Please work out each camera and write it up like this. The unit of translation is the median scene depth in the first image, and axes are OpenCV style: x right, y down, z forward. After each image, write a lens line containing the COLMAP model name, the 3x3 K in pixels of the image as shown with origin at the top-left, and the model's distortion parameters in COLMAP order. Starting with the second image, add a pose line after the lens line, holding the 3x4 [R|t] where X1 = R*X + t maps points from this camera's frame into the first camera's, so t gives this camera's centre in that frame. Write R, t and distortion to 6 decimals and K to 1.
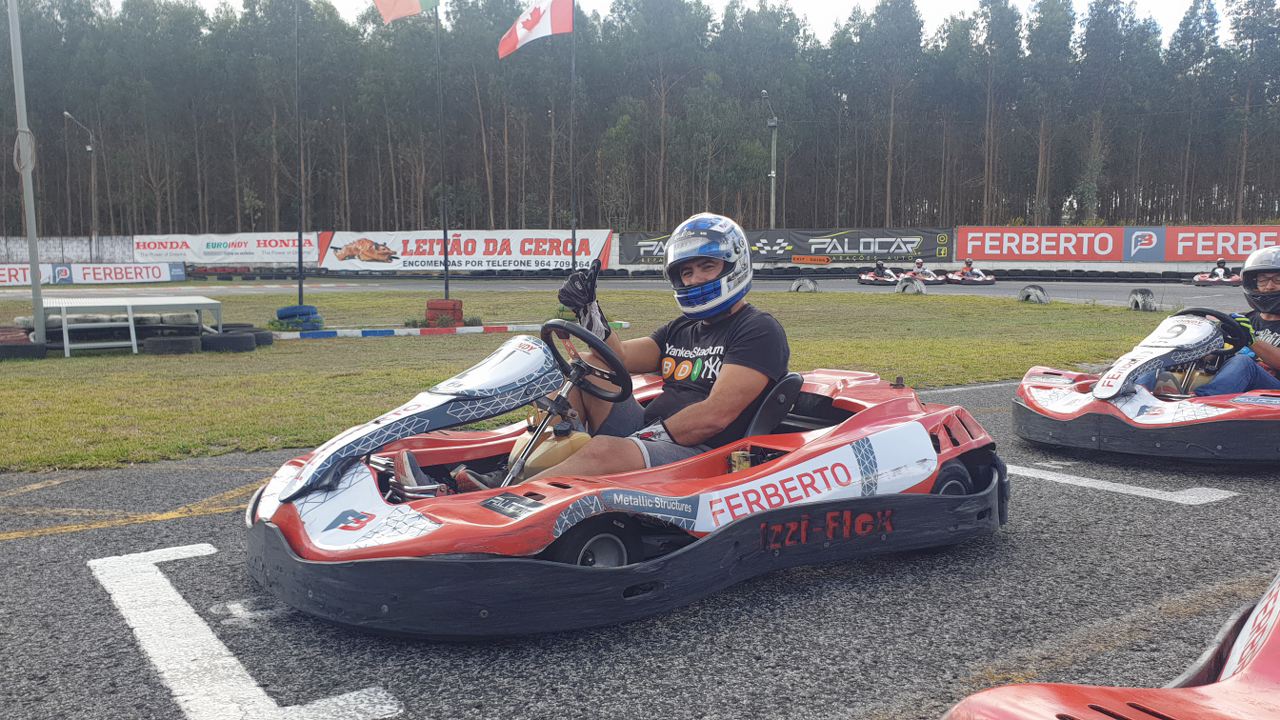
lens RADIAL K [[986.4, 0, 656.5], [0, 986.4, 371.9], [0, 0, 1]] dist [0.062268, -0.049783]
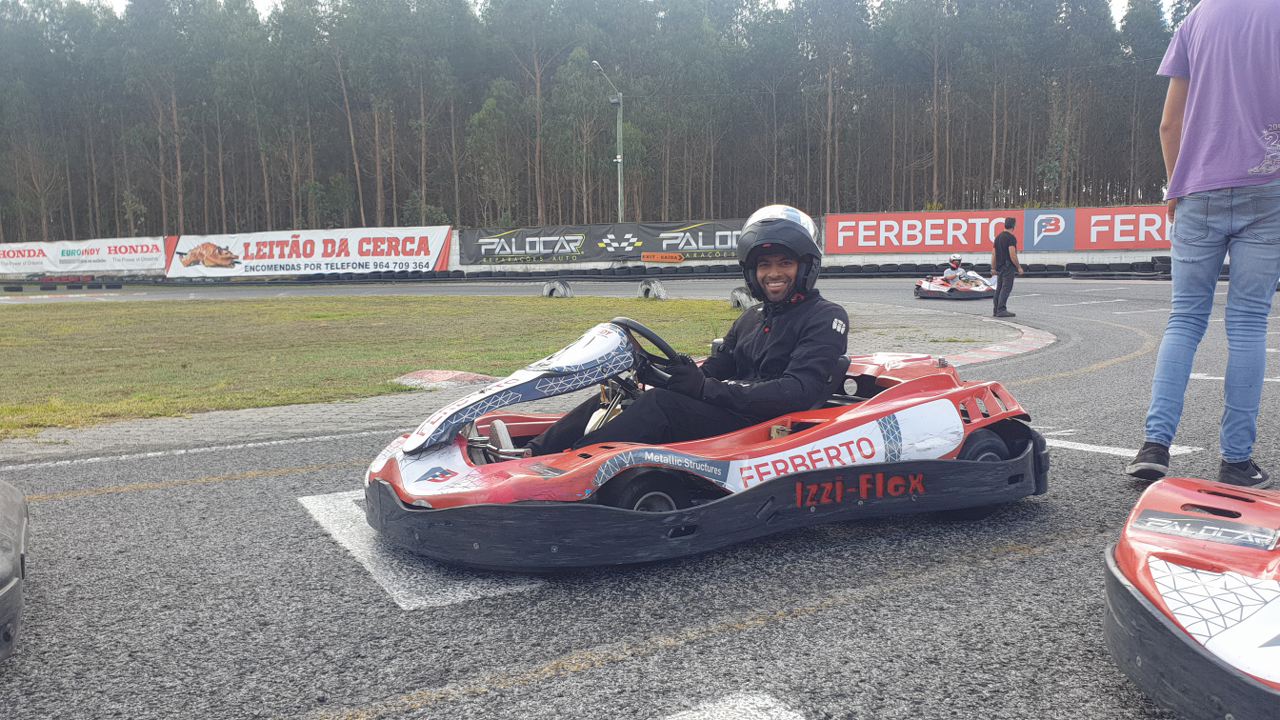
lens RADIAL K [[986.4, 0, 629.1], [0, 986.4, 372.9], [0, 0, 1]] dist [0.062268, -0.049783]
pose [[0.993742, -0.006530, -0.111508, 0.220110], [0.006974, 0.999969, 0.003587, -0.014896], [0.111482, -0.004342, 0.993757, 0.136629]]
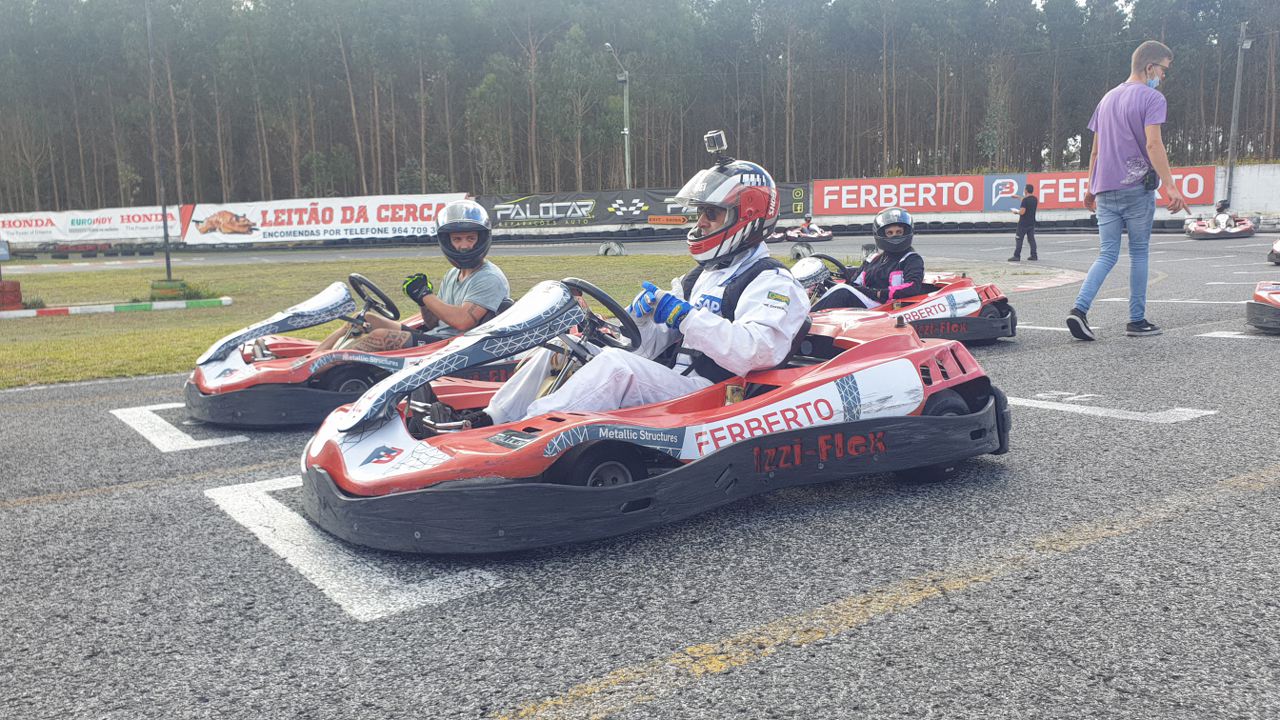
lens RADIAL K [[986.4, 0, 629.2], [0, 986.4, 360.6], [0, 0, 1]] dist [0.062268, -0.049783]
pose [[0.999327, -0.027585, -0.024199, 0.136995], [0.028295, 0.999164, 0.029516, -0.004885], [0.023364, -0.030181, 0.999271, 0.029748]]
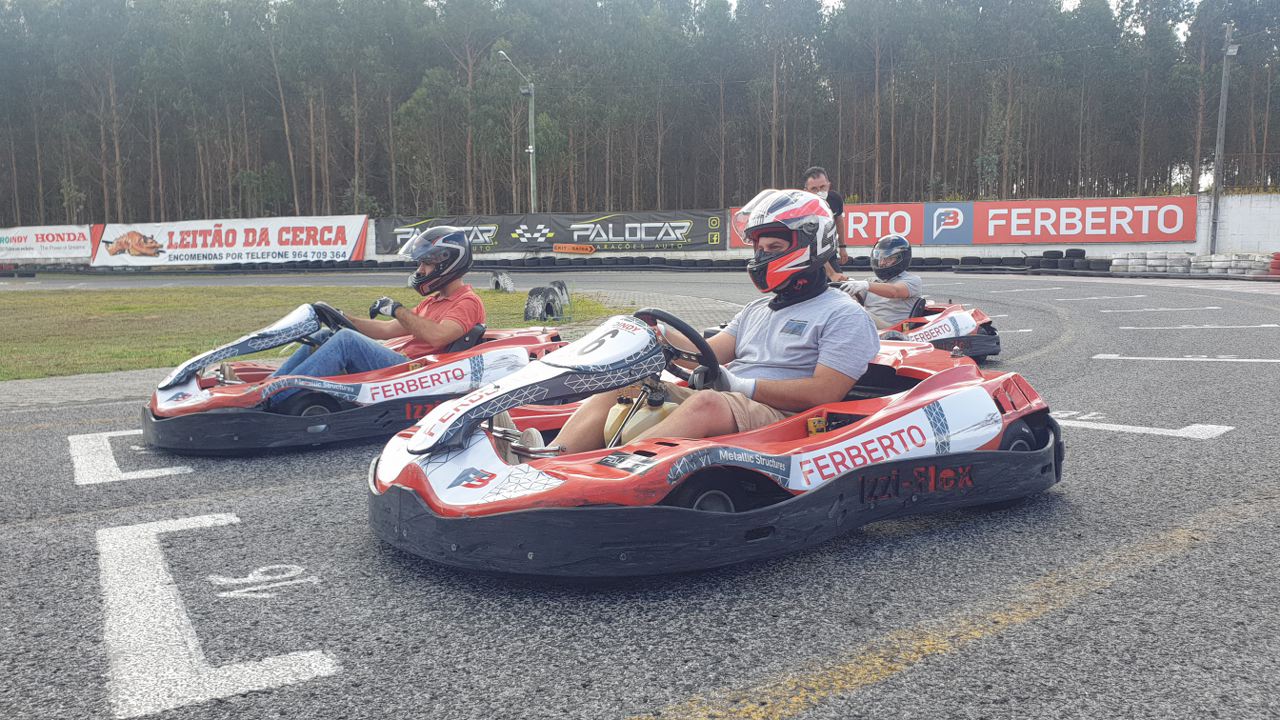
lens RADIAL K [[986.4, 0, 640.0], [0, 986.4, 350.5], [0, 0, 1]] dist [0.062268, -0.049783]
pose [[0.993830, -0.004424, -0.110829, 0.304995], [0.003961, 0.999982, -0.004397, -0.019622], [0.110846, 0.003931, 0.993830, 0.149722]]
